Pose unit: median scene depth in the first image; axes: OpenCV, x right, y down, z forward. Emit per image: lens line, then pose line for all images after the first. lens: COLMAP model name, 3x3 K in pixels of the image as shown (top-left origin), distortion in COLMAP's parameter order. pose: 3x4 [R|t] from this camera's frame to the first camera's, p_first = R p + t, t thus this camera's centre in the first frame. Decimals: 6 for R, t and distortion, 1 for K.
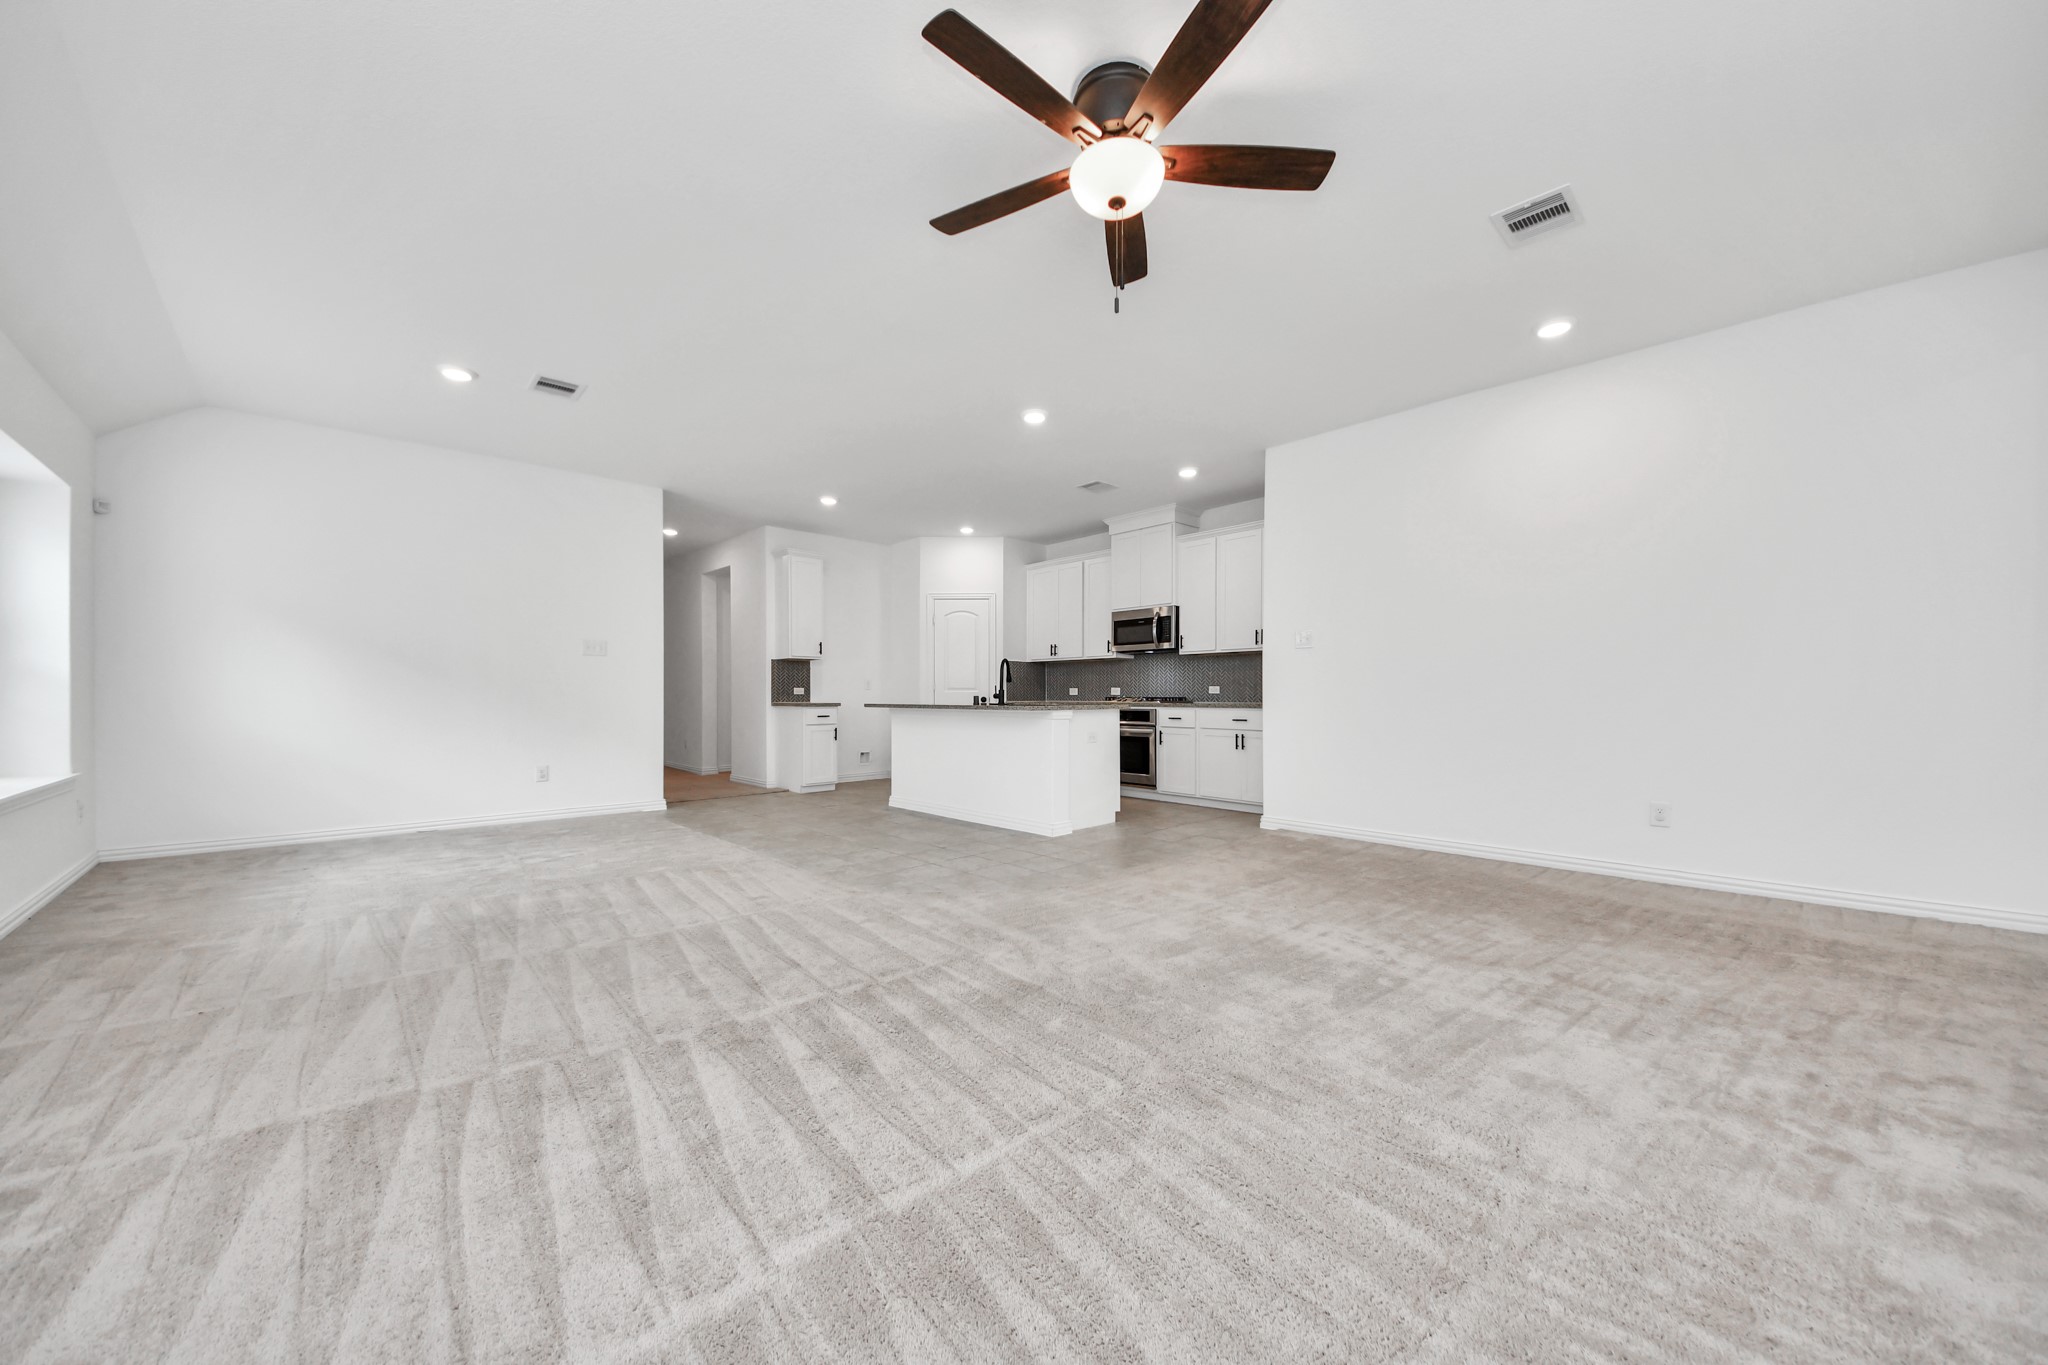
lens RADIAL K [[721.6, 0, 1024.2], [0, 721.6, 694.9], [0, 0, 1]] dist [0.037897, -0.023837]
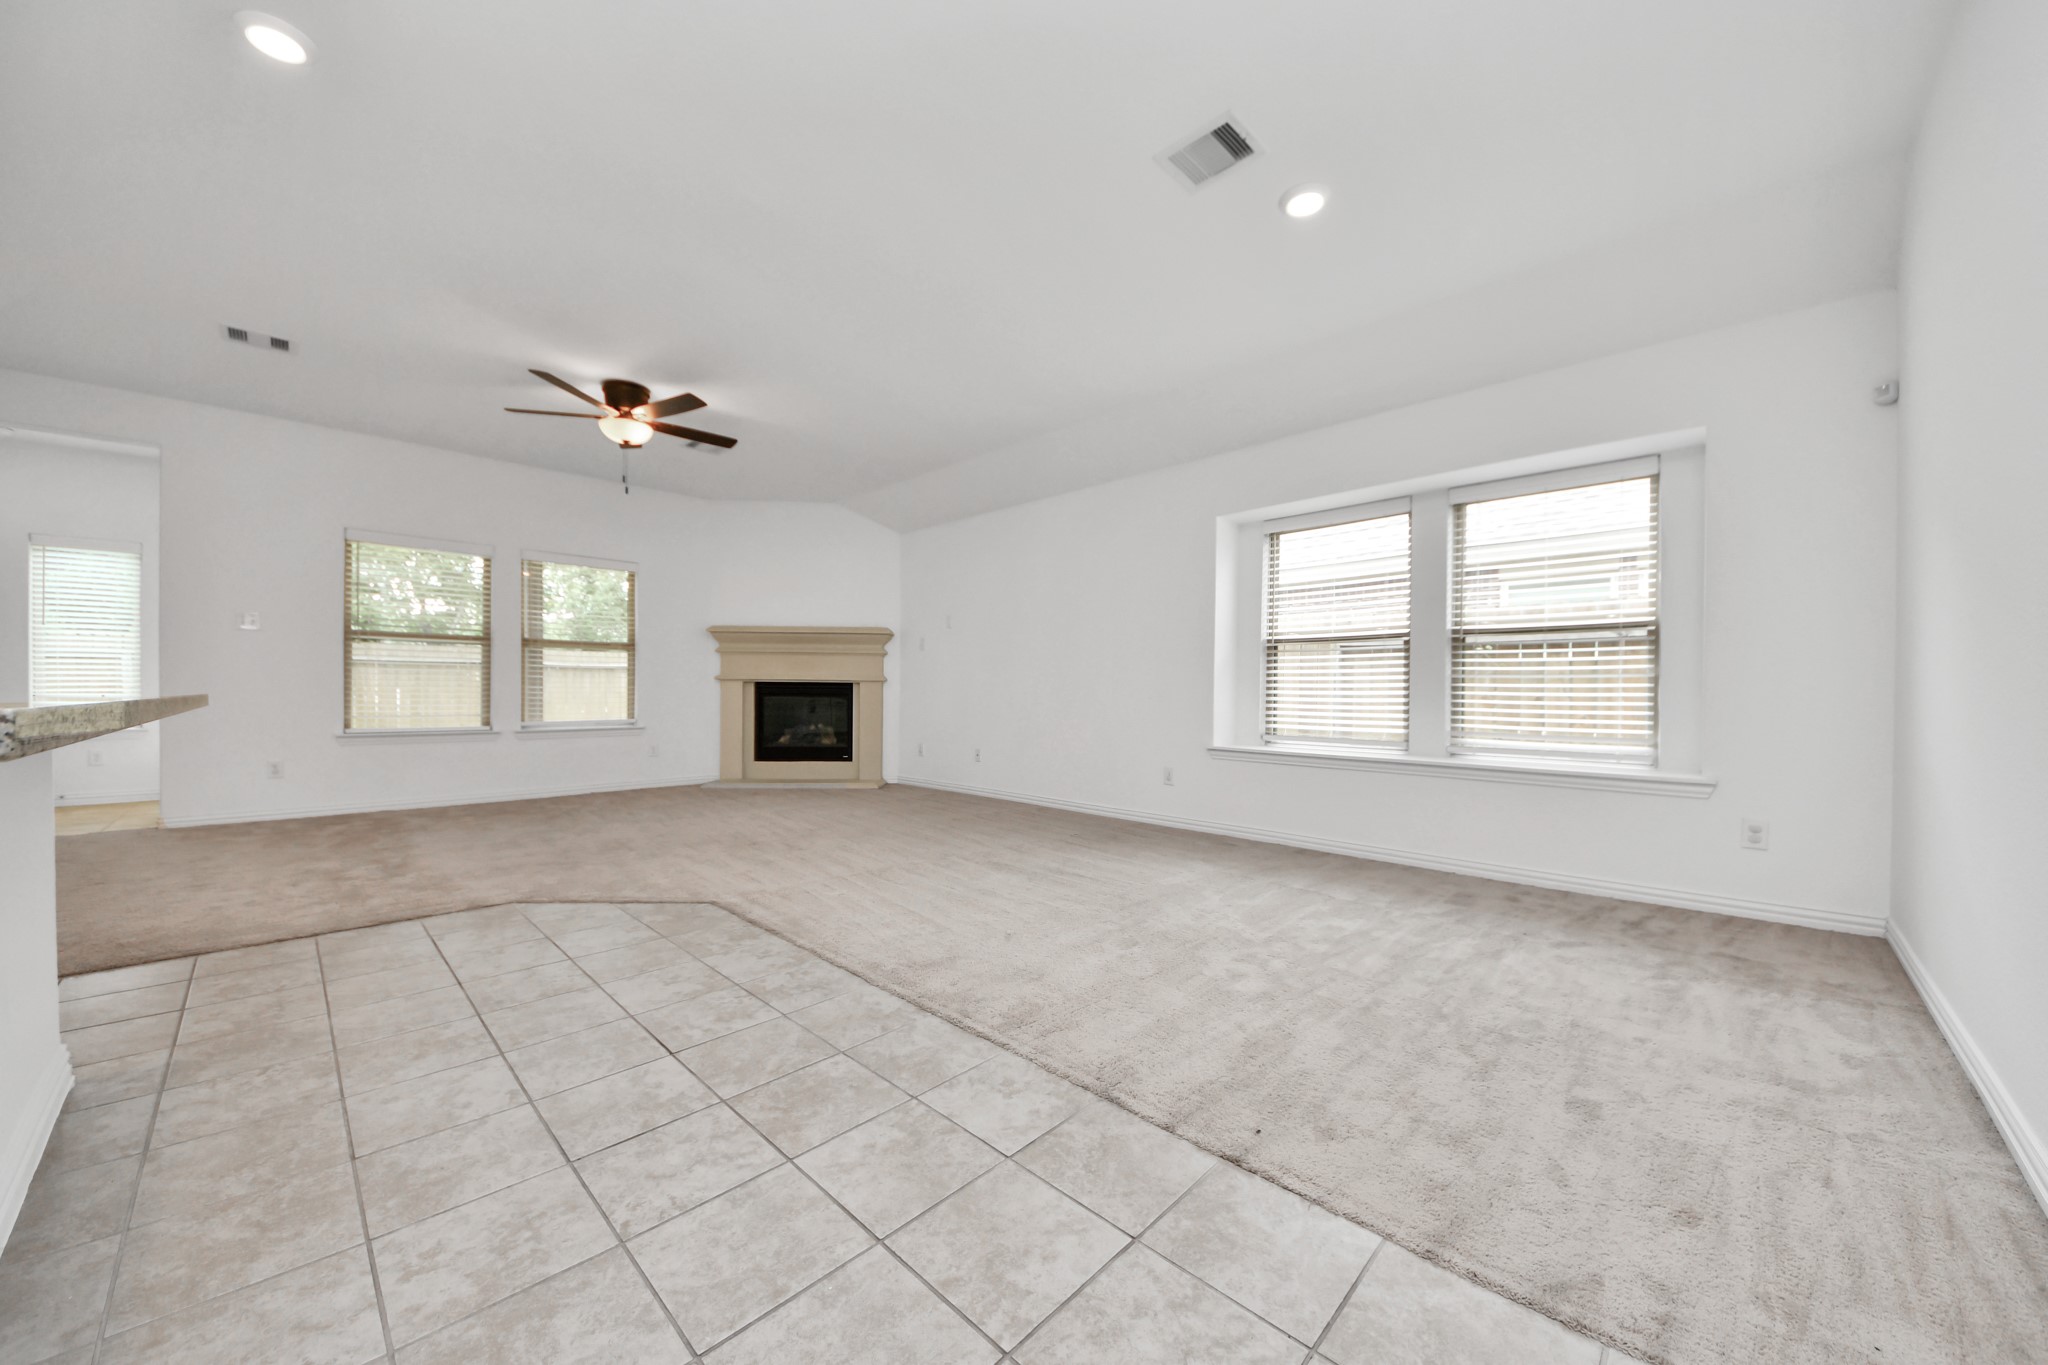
lens RADIAL K [[721.6, 0, 1024.2], [0, 721.6, 694.9], [0, 0, 1]] dist [0.037897, -0.023837]
pose [[-0.999356, -0.006024, -0.035381, -0.270436], [-0.006125, 0.999978, 0.002735, 0.008511], [0.035364, 0.002950, -0.999370, 0.924569]]
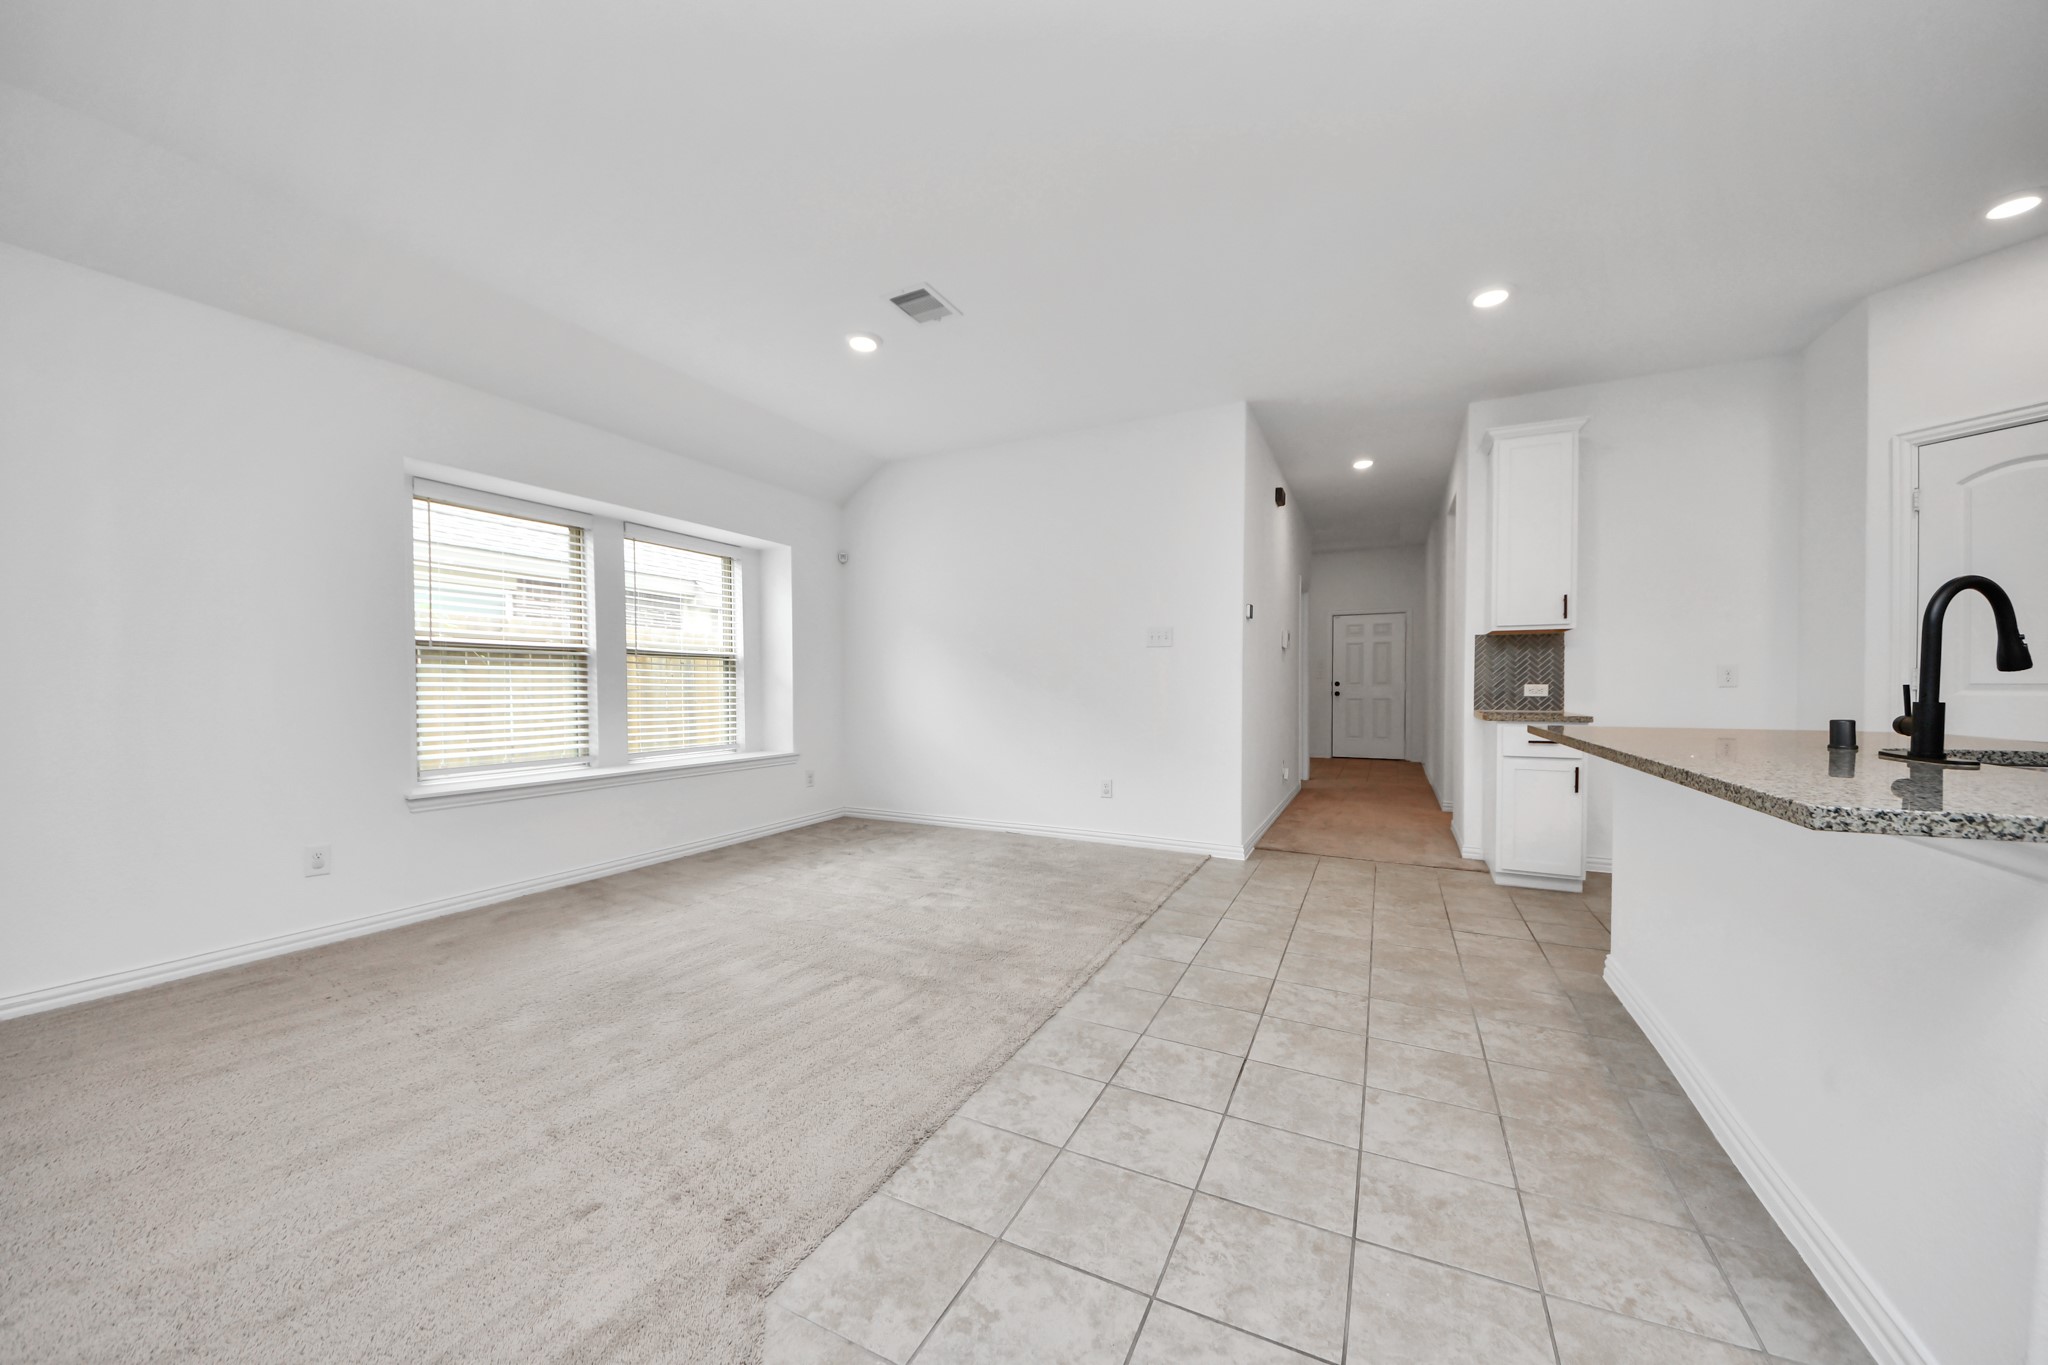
lens RADIAL K [[721.6, 0, 1024.2], [0, 721.6, 694.9], [0, 0, 1]] dist [0.037897, -0.023837]
pose [[0.336325, 0.012887, -0.941658, 0.079381], [0.001737, 0.999896, 0.014304, -0.010888], [0.941744, -0.006446, 0.336267, 0.489240]]
